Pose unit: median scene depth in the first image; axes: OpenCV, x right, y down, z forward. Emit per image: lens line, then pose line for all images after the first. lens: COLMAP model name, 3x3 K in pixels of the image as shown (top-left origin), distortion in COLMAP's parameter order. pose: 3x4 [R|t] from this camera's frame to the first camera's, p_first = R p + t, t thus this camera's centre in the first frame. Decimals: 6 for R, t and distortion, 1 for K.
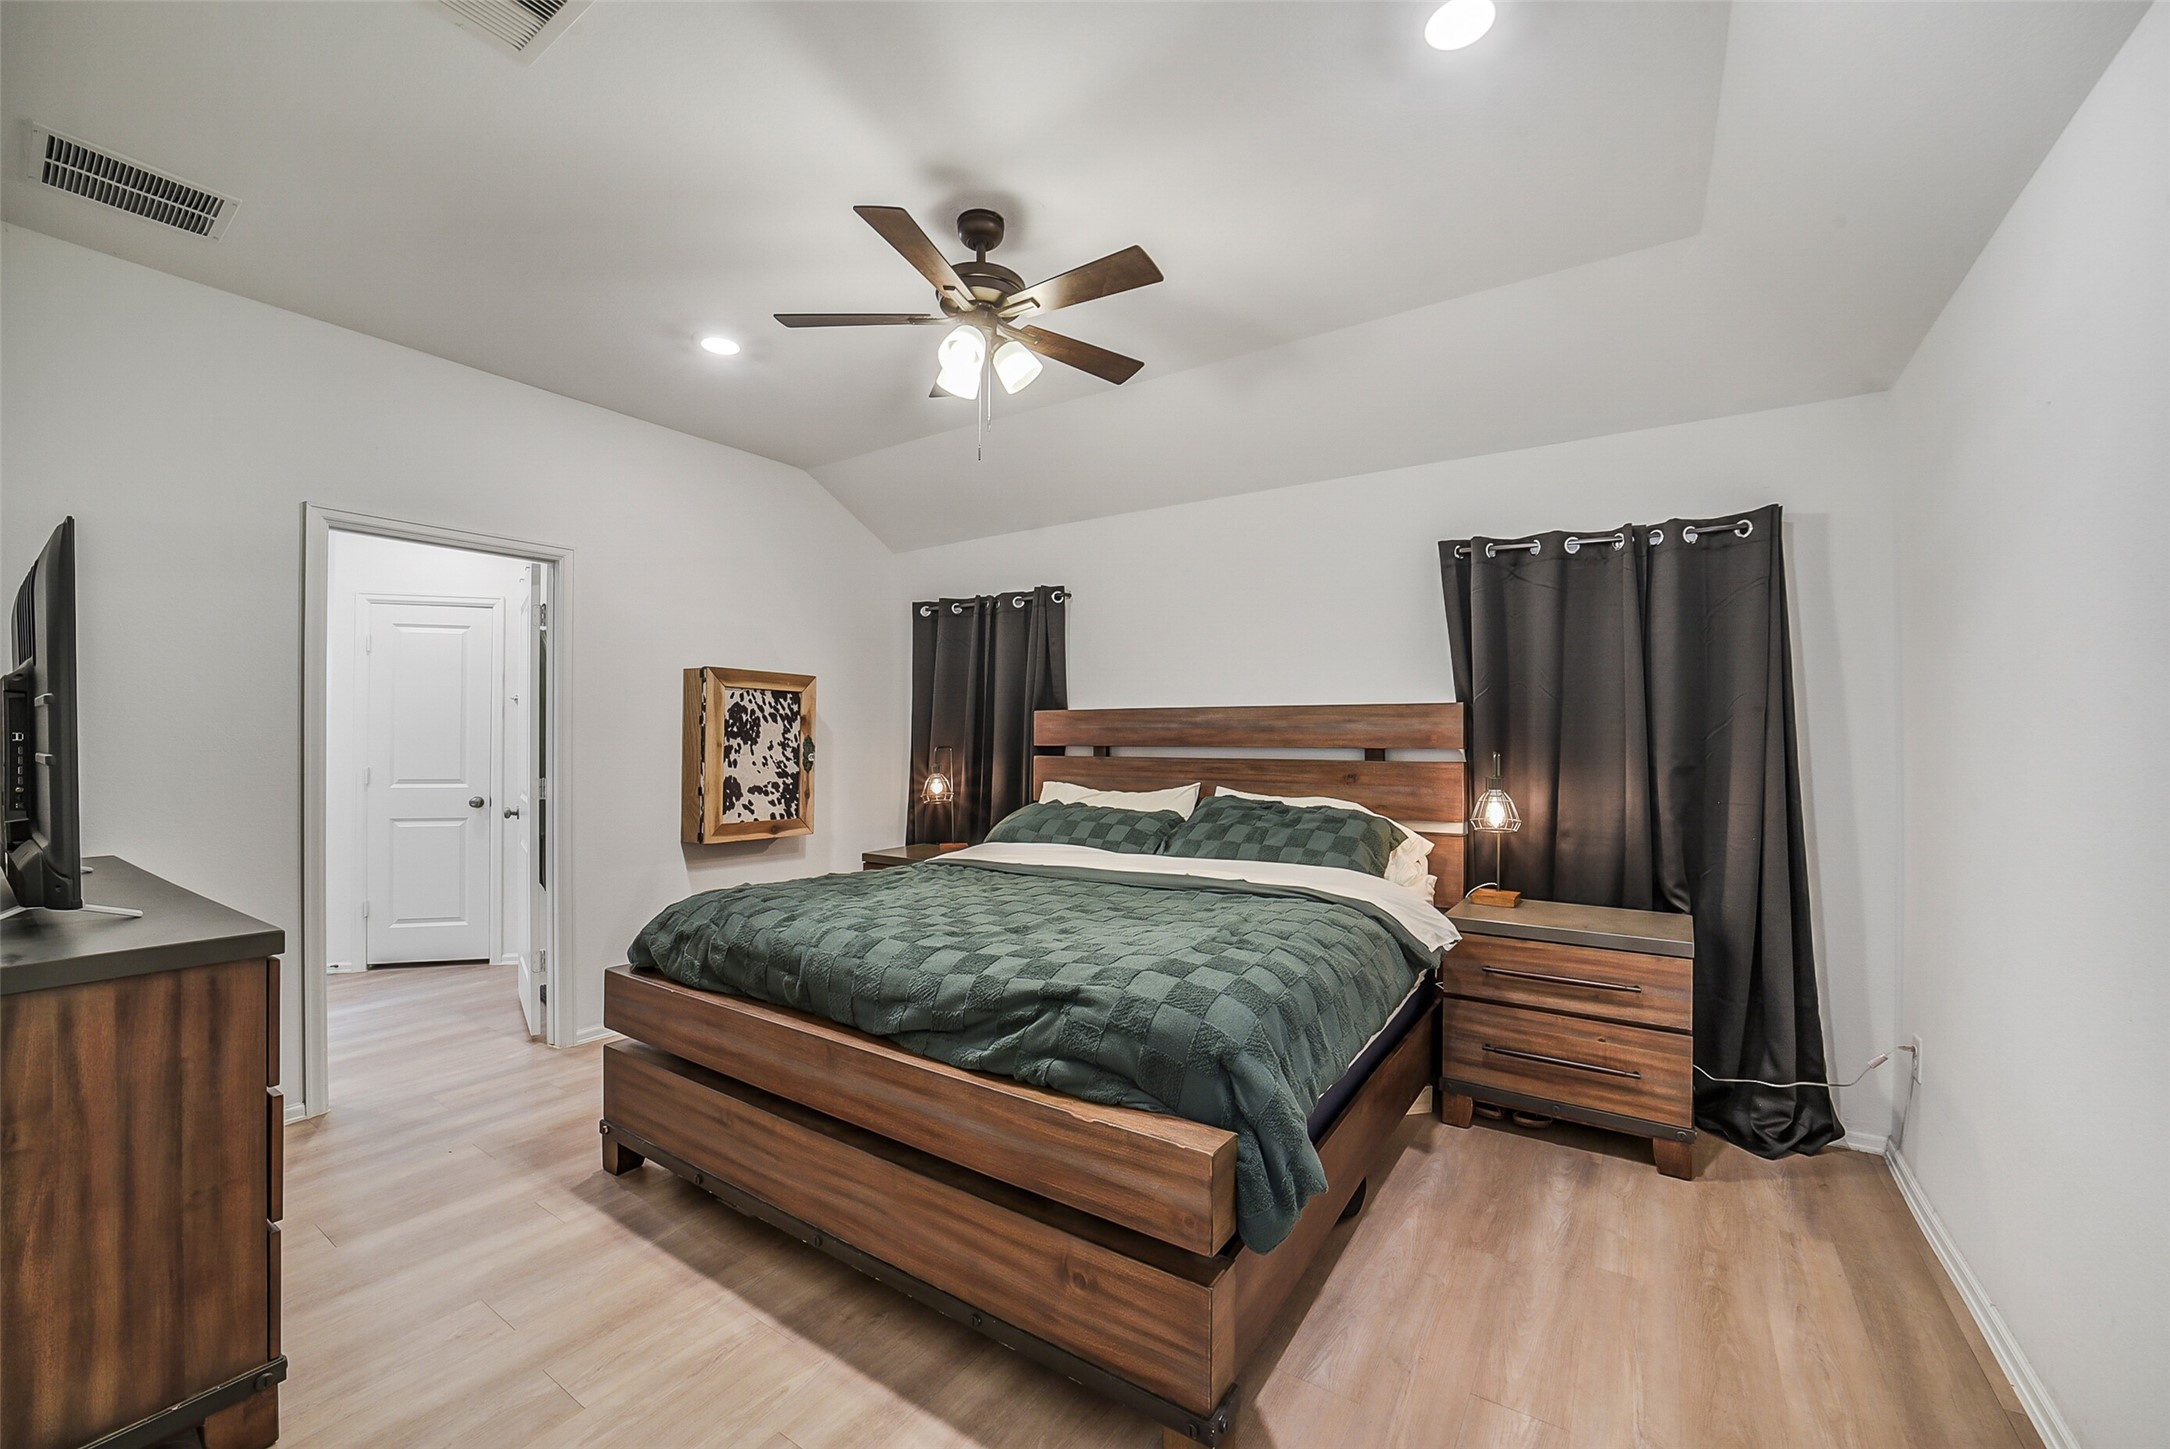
lens RADIAL K [[854.8, 0, 1081.3], [0, 854.8, 734.8], [0, 0, 1]] dist [-0.001457, -0.000036]
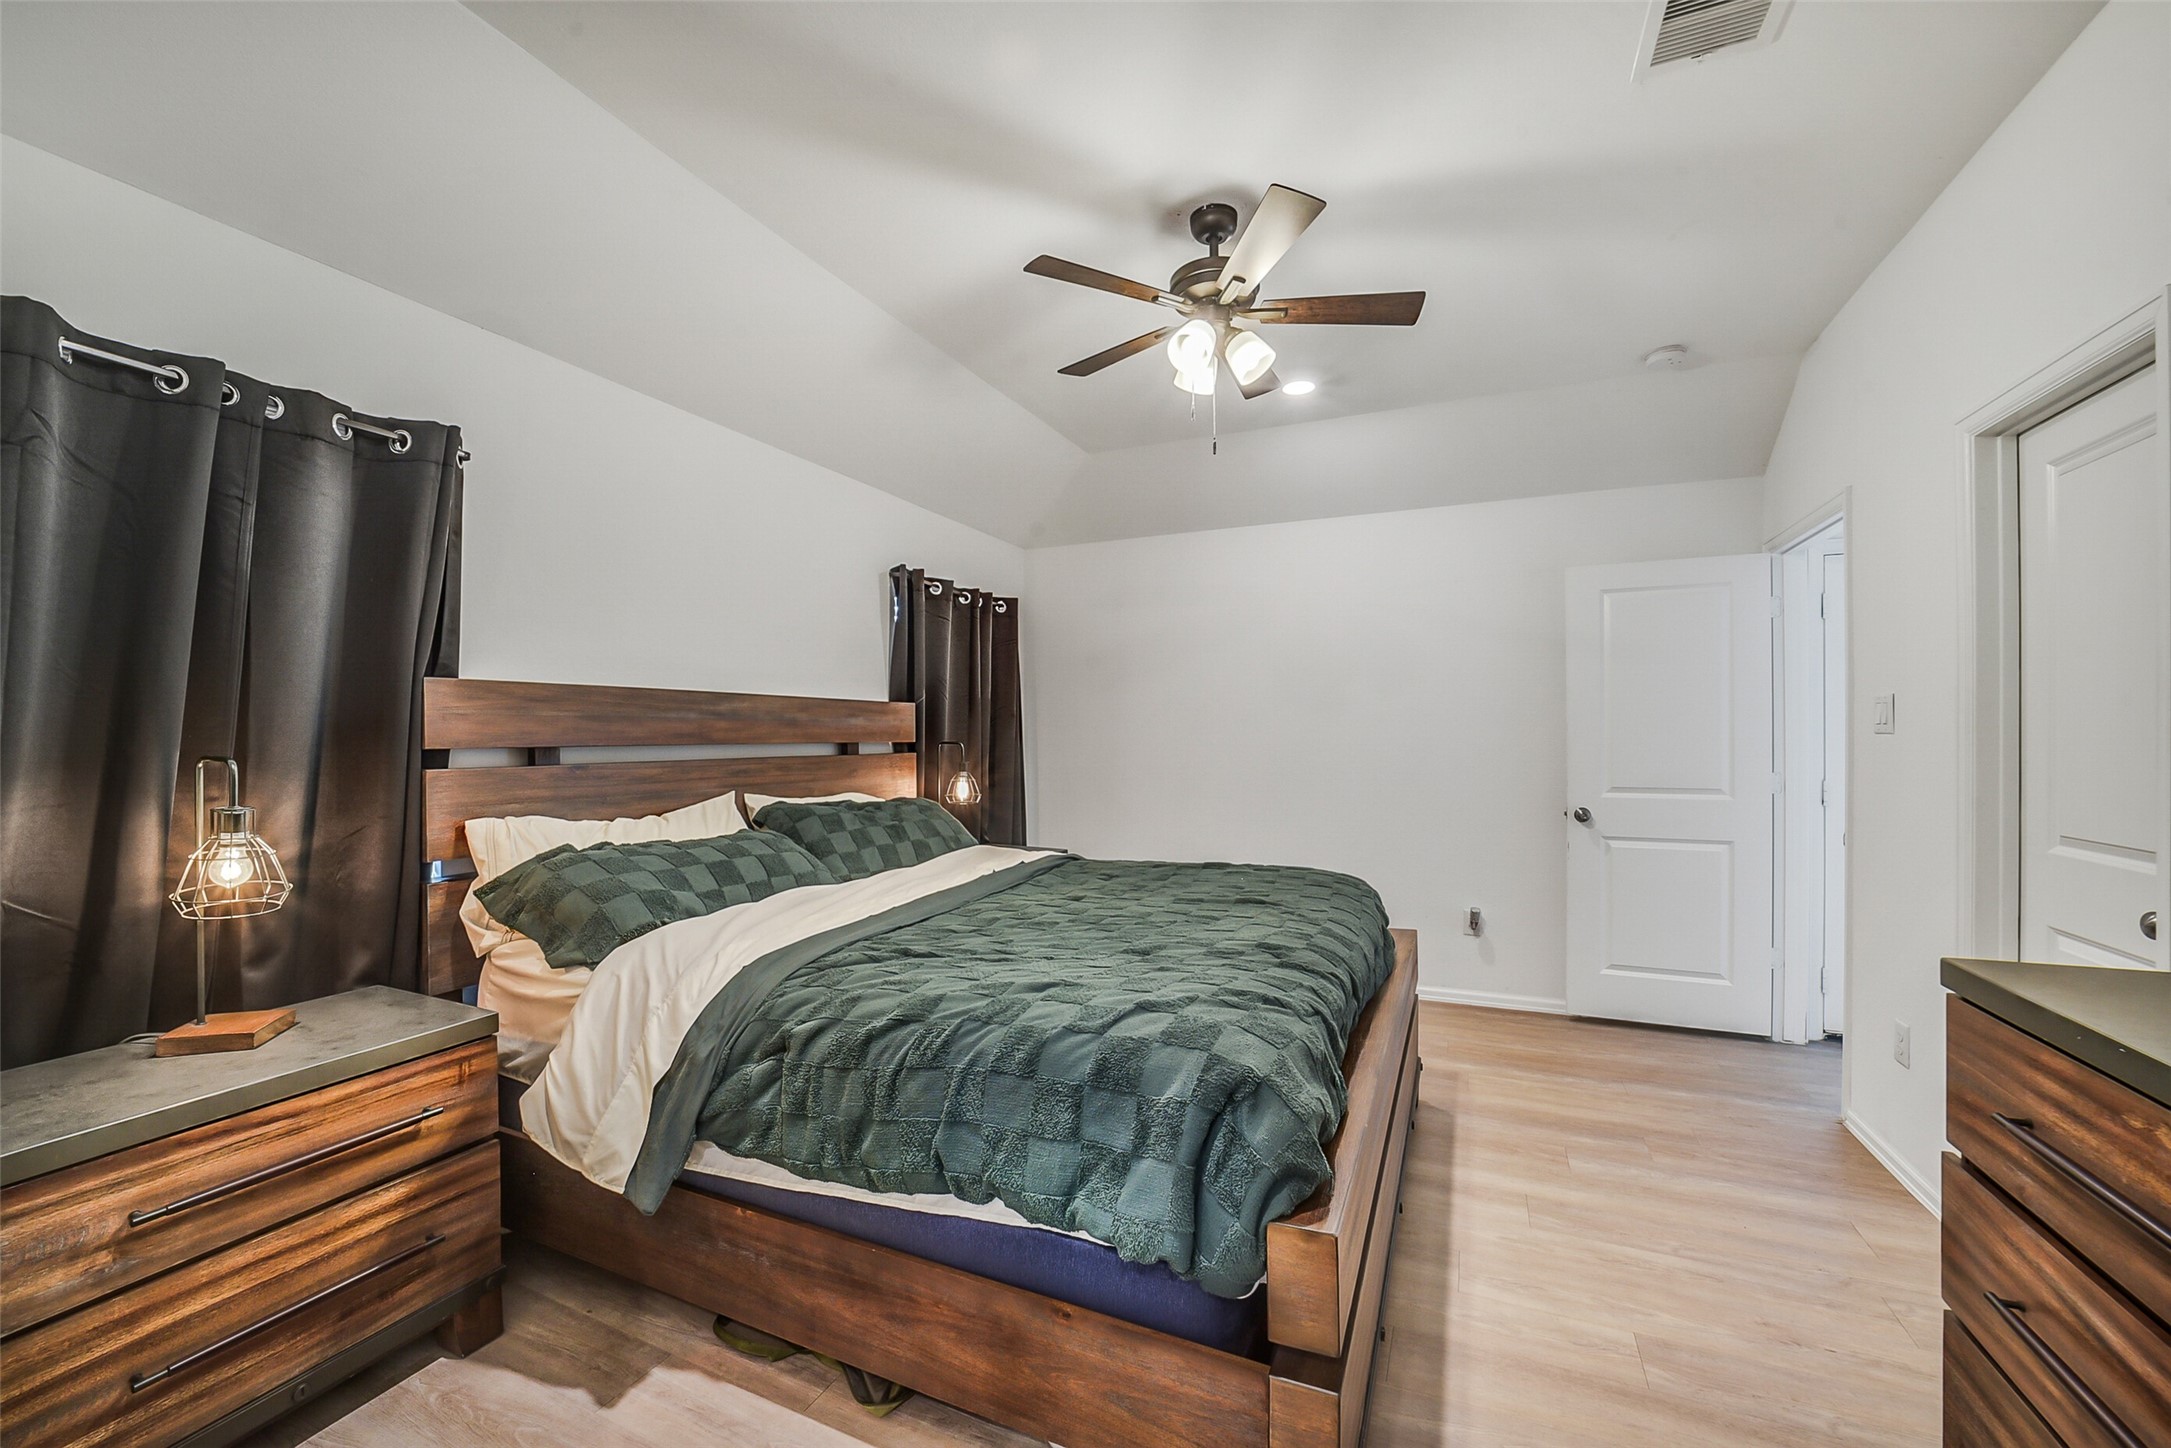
lens RADIAL K [[855.2, 0, 1081.9], [0, 855.2, 733.3], [0, 0, 1]] dist [-0.001457, -0.000036]
pose [[-0.165188, -0.001429, 0.986261, -0.667700], [-0.002821, 0.999996, 0.000977, 0.002463], [-0.986258, -0.002621, -0.165191, 0.812039]]
